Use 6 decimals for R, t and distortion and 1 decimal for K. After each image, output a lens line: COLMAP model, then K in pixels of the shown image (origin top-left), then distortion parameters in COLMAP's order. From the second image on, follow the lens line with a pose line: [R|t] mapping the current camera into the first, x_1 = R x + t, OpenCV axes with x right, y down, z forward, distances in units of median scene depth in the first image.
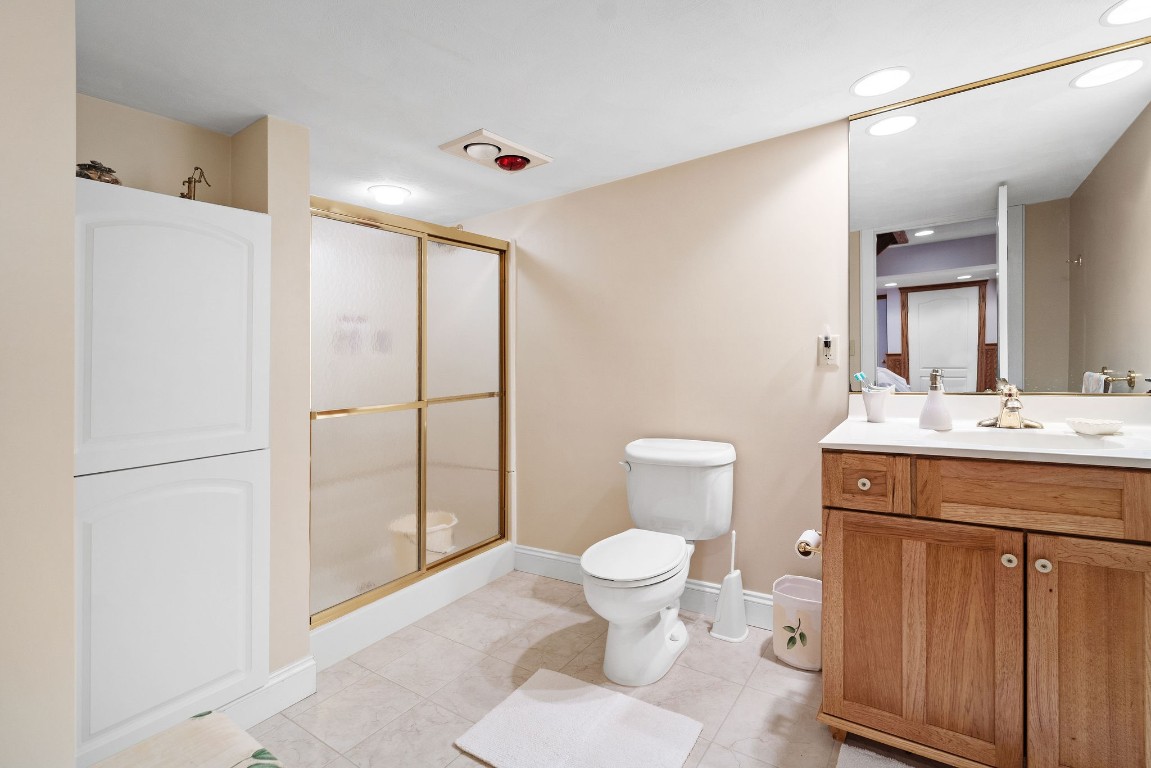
lens RADIAL K [[515.4, 0, 575.5], [0, 515.4, 384.0], [0, 0, 1]] dist [0.010786, -0.006862]
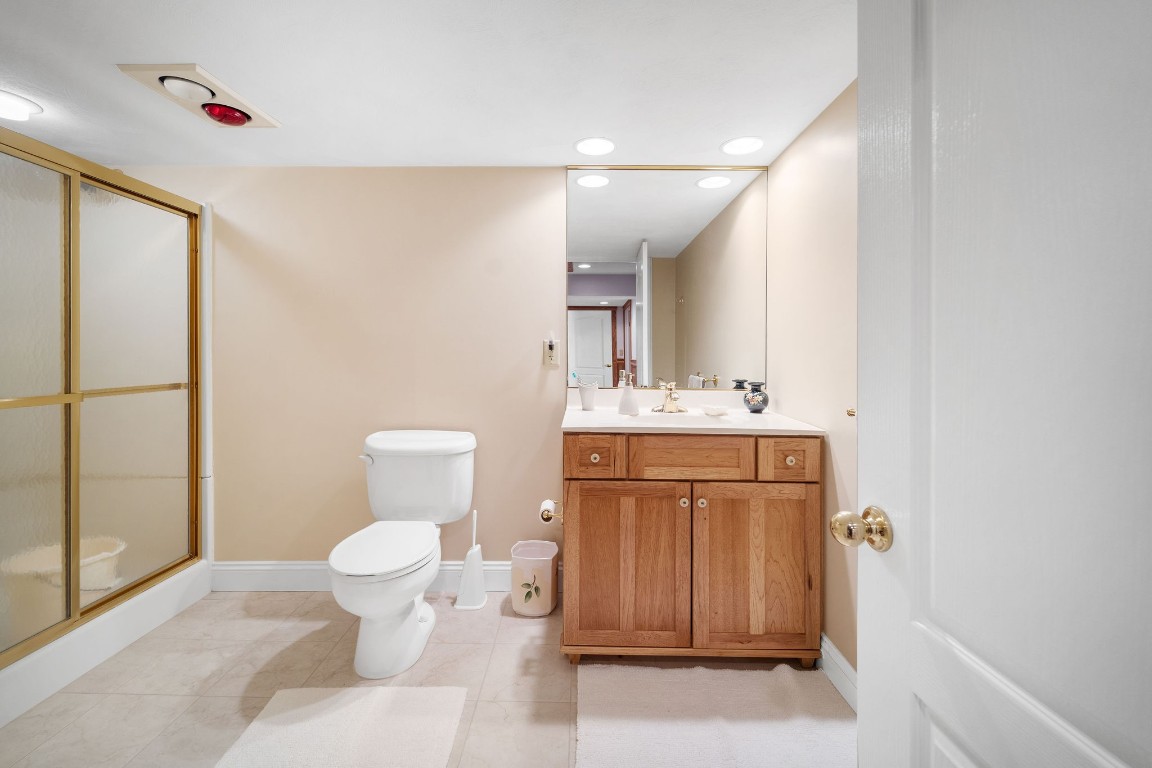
lens RADIAL K [[478.3, 0, 572.2], [0, 478.3, 380.9], [0, 0, 1]] dist [-0.001825, -0.000896]
pose [[0.836386, 0.015913, 0.547910, -0.107772], [-0.018177, 0.999834, -0.001291, 0.003942], [-0.547840, -0.008879, 0.836536, 0.031069]]
